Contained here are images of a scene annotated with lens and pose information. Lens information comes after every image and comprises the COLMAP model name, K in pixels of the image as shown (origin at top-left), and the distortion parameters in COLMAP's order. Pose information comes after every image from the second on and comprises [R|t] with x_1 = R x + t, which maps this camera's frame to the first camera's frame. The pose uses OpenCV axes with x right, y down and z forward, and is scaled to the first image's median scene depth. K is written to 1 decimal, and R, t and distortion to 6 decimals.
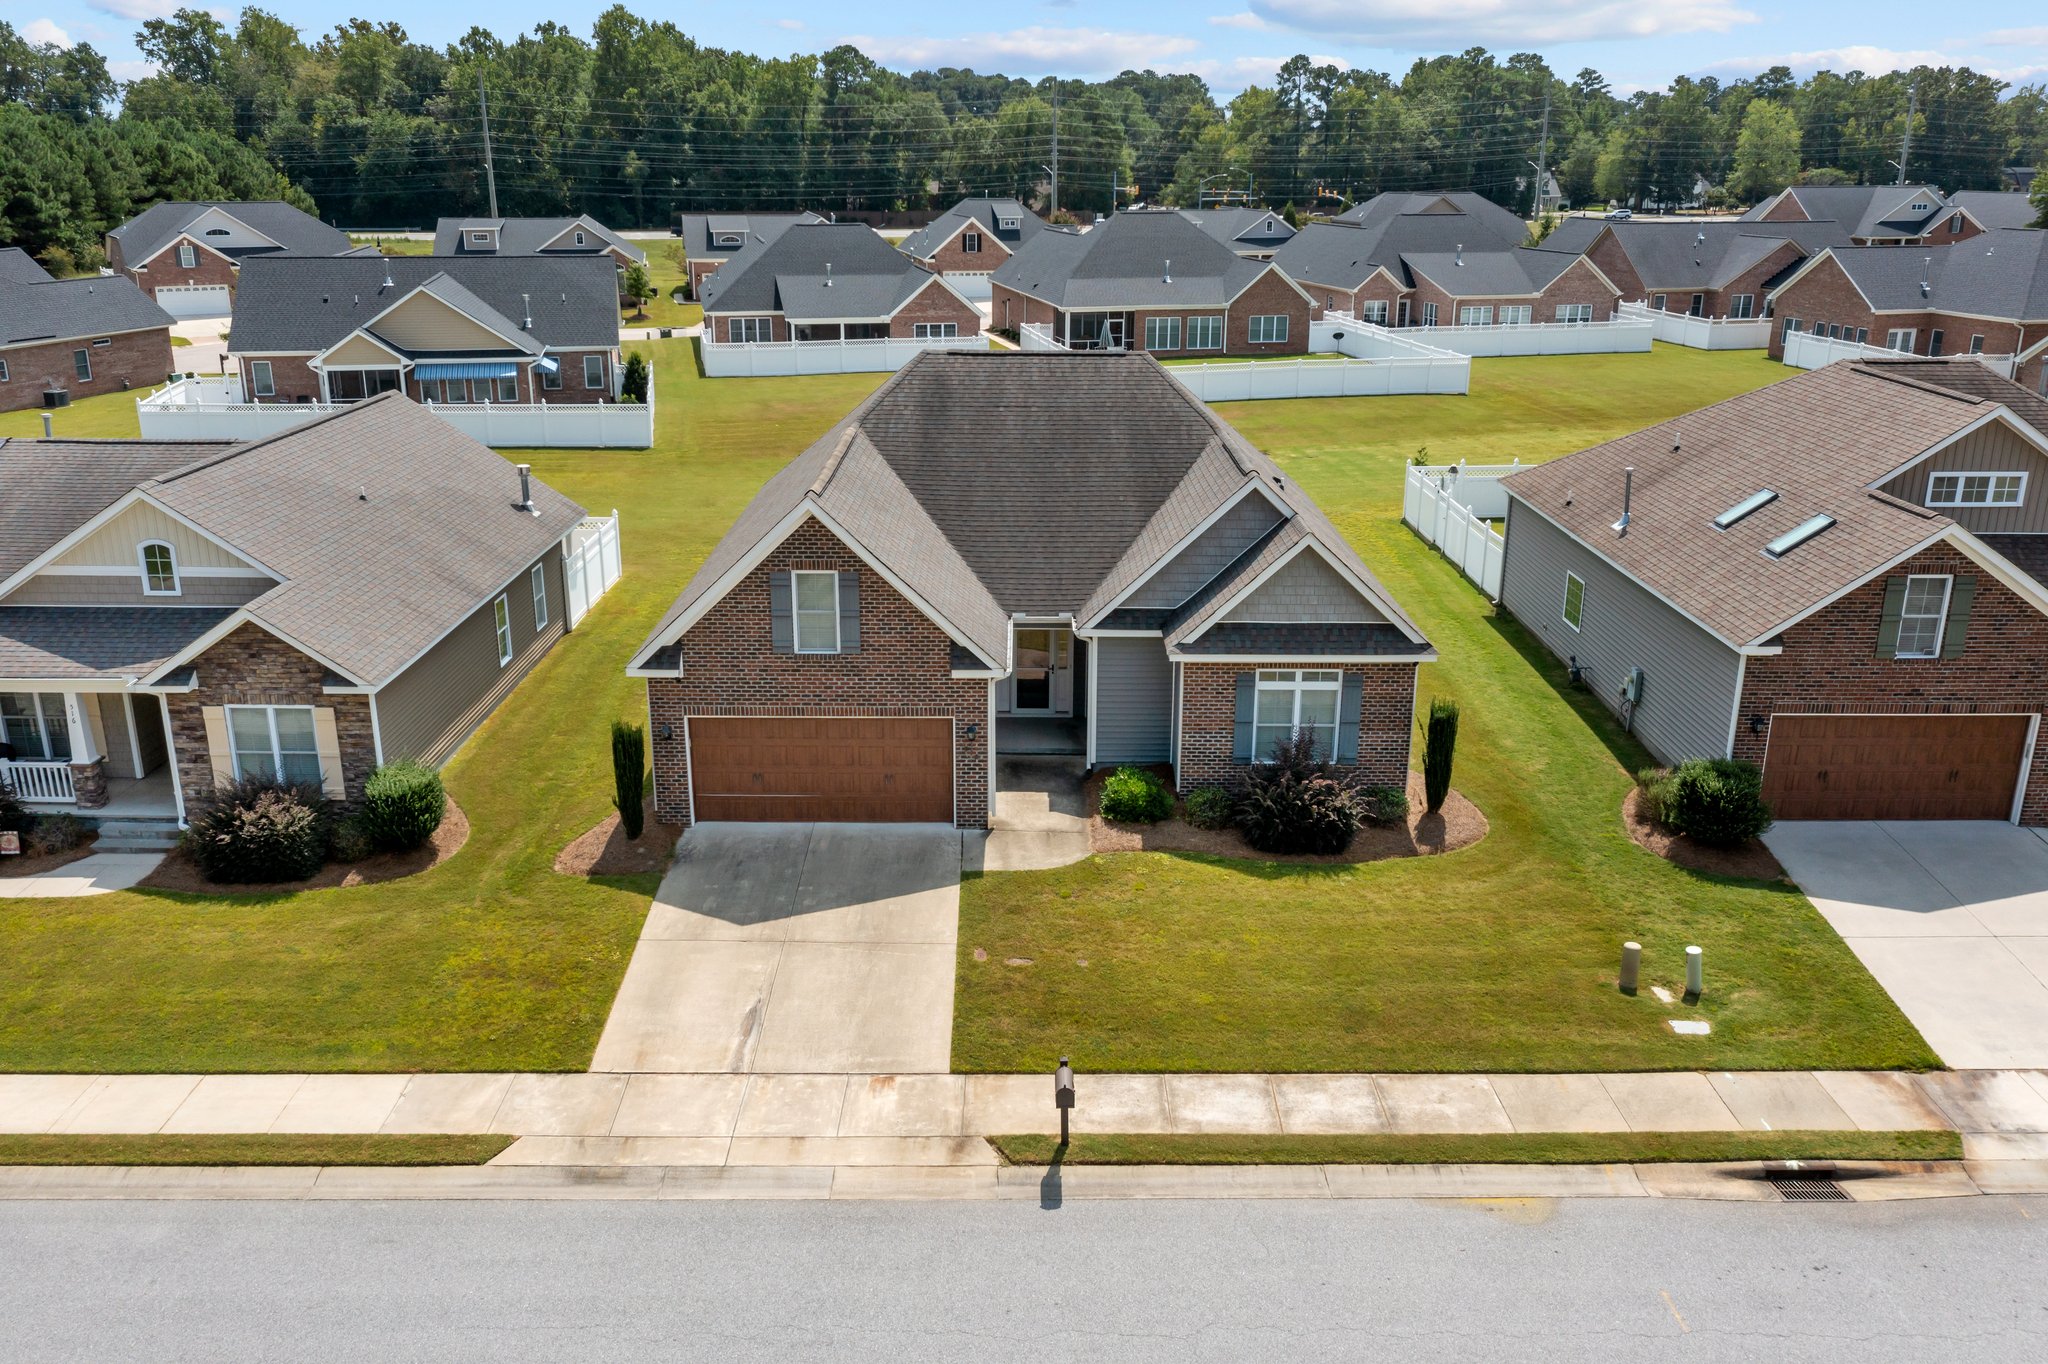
lens RADIAL K [[1598.3, 0, 1027.3], [0, 1598.3, 722.0], [0, 0, 1]] dist [0.005883, 0.008510]
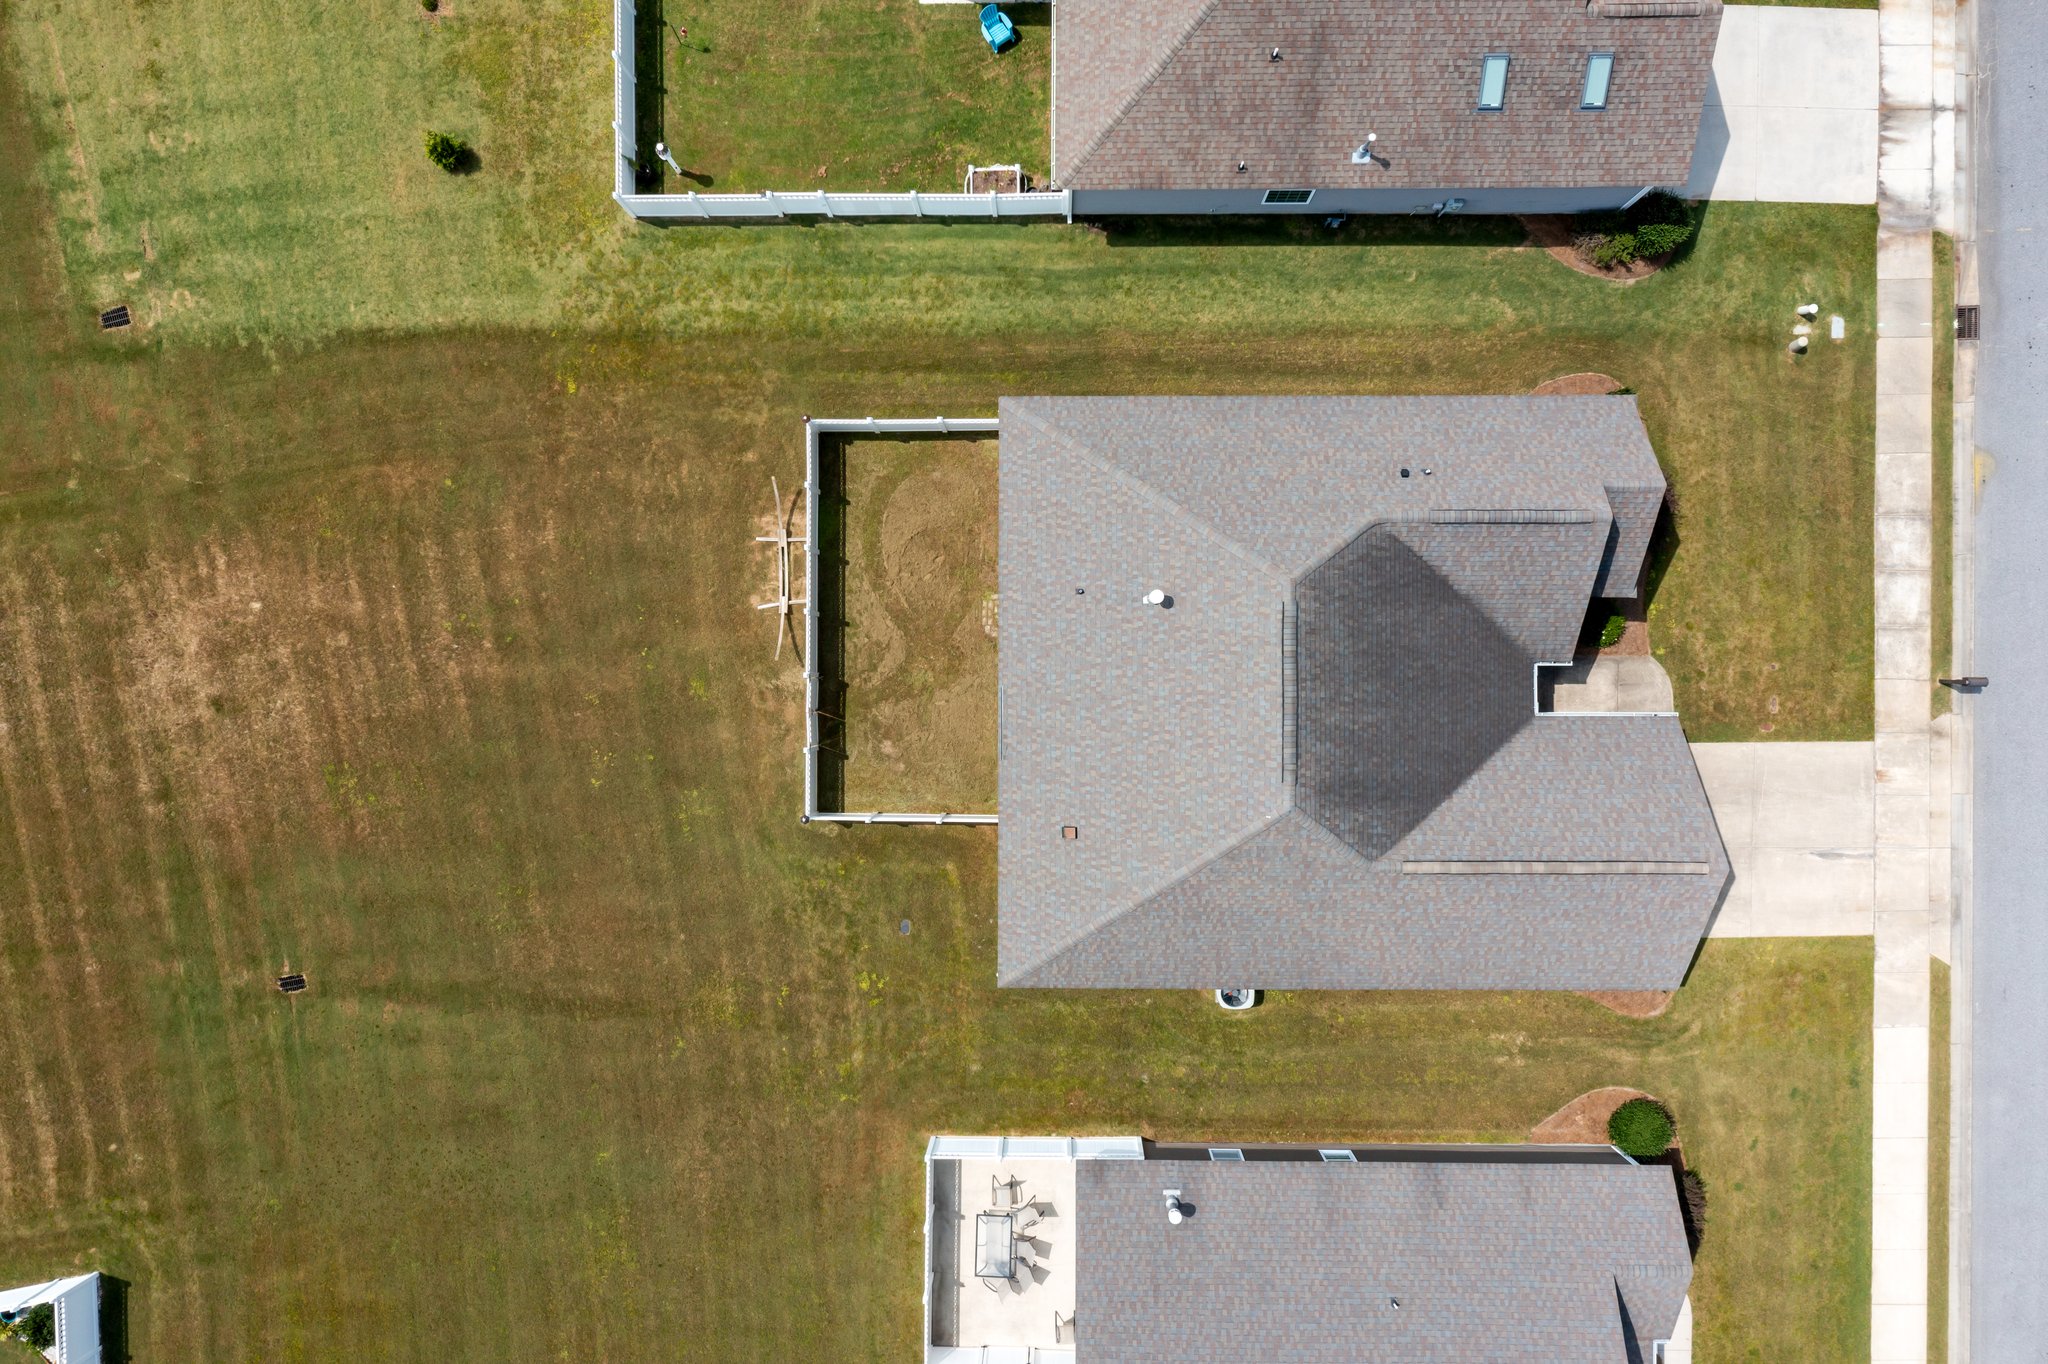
lens RADIAL K [[1603.9, 0, 1030.3], [0, 1603.9, 709.0], [0, 0, 1]] dist [0.004607, 0.001735]
pose [[0.000765, -0.999956, -0.009396, 0.004649], [0.354988, -0.008512, 0.934832, -1.455332], [-0.934870, -0.004051, 0.354966, 0.971259]]
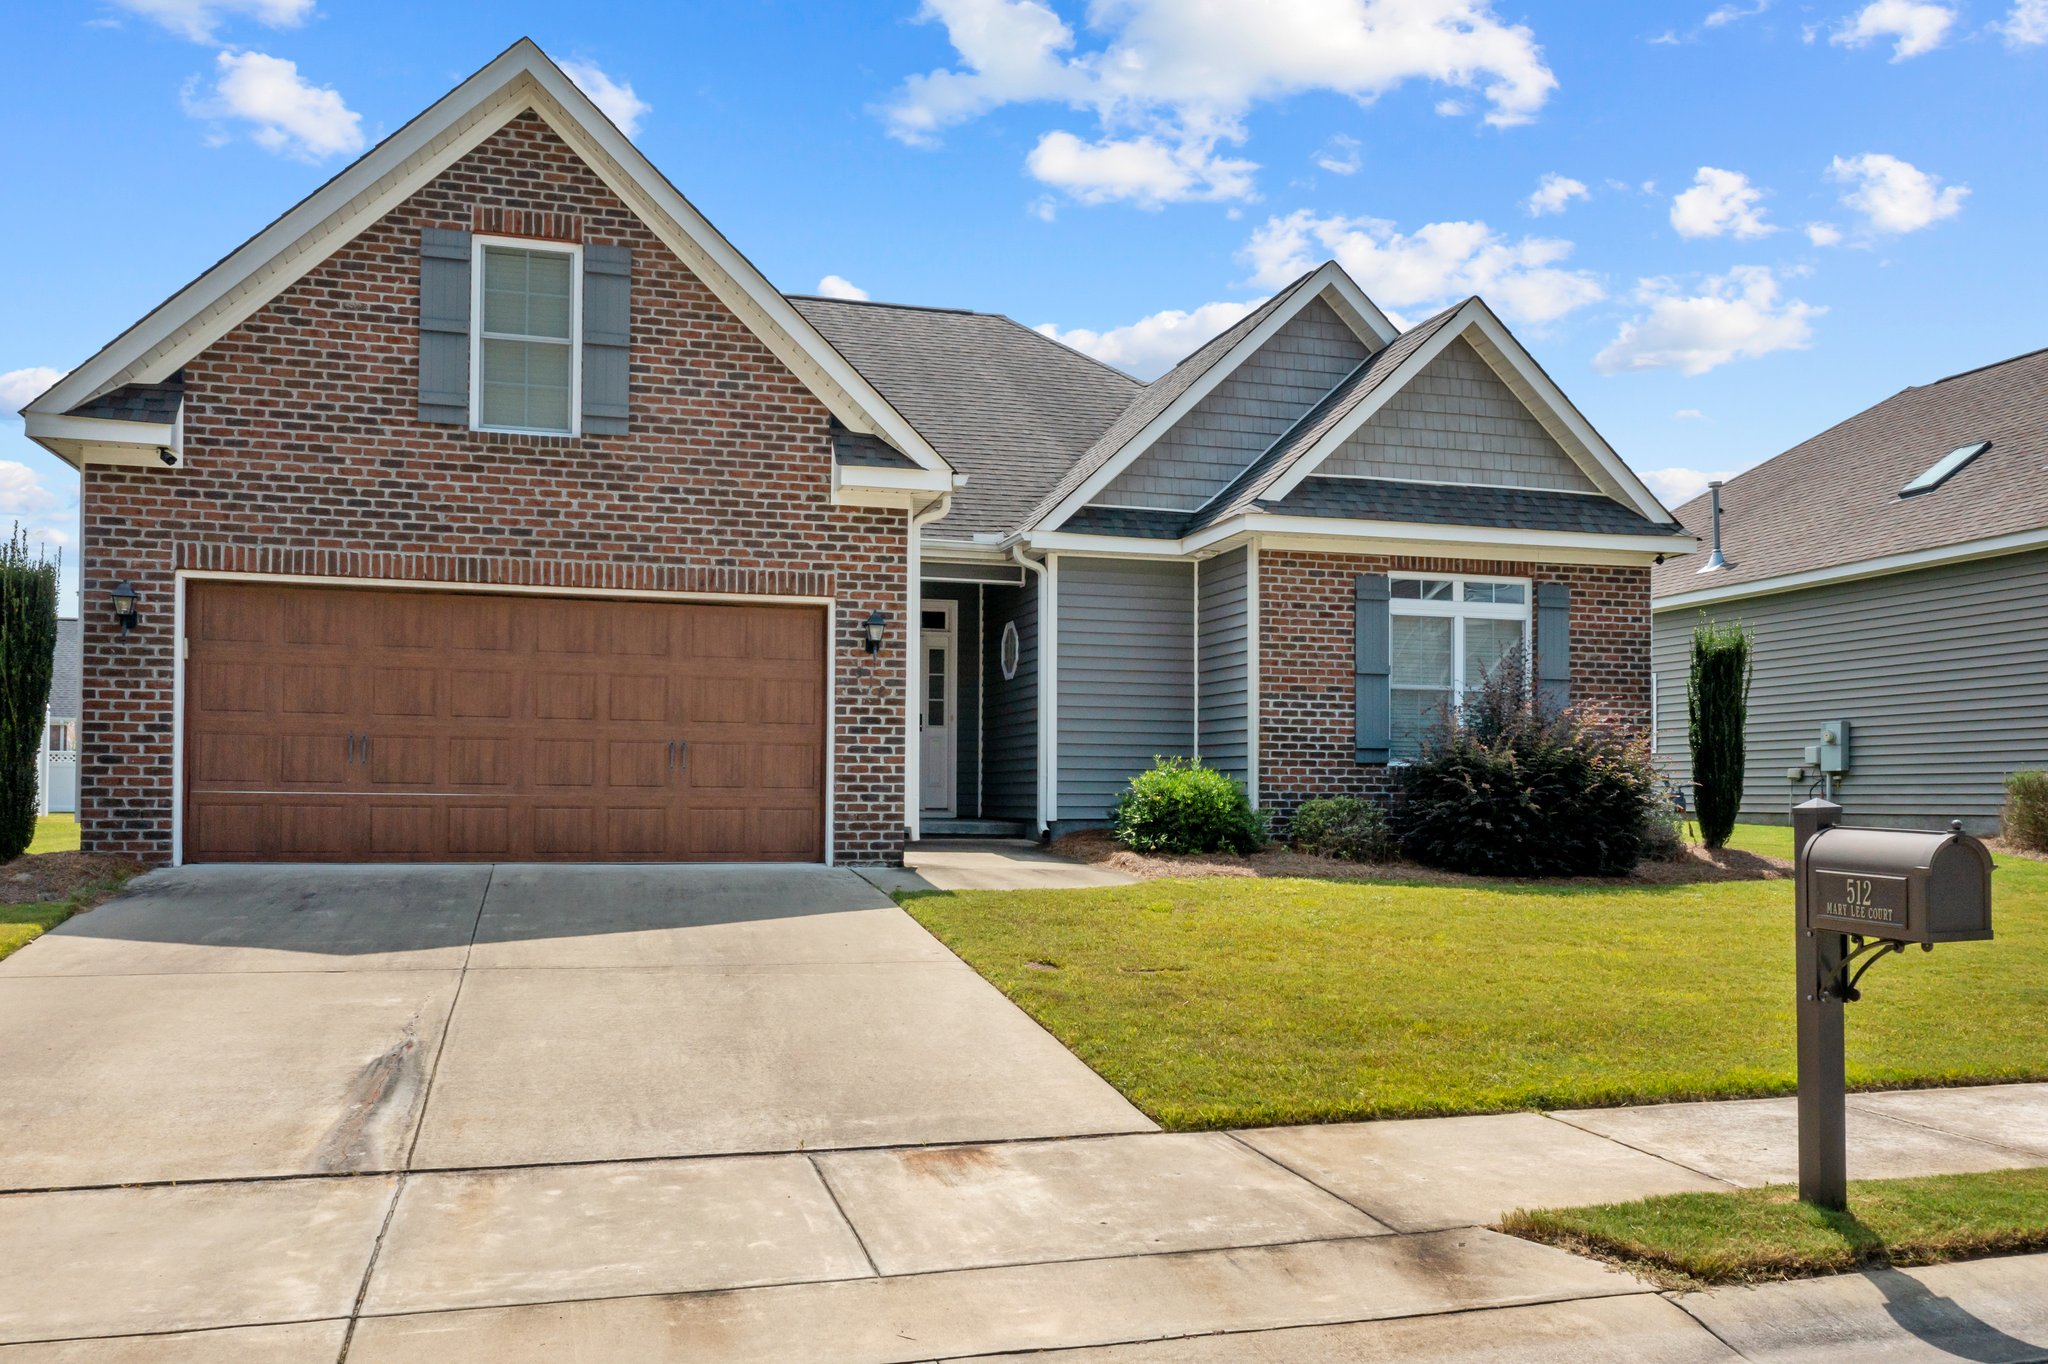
lens RADIAL K [[1643.8, 0, 1024.5], [0, 1643.8, 803.8], [0, 0, 1]] dist [-0.000978, 0.017822]
pose [[0.962281, 0.001333, 0.272055, -0.116262], [0.087832, 0.944919, -0.315300, 0.196552], [-0.257490, 0.327302, 0.909160, 0.561846]]
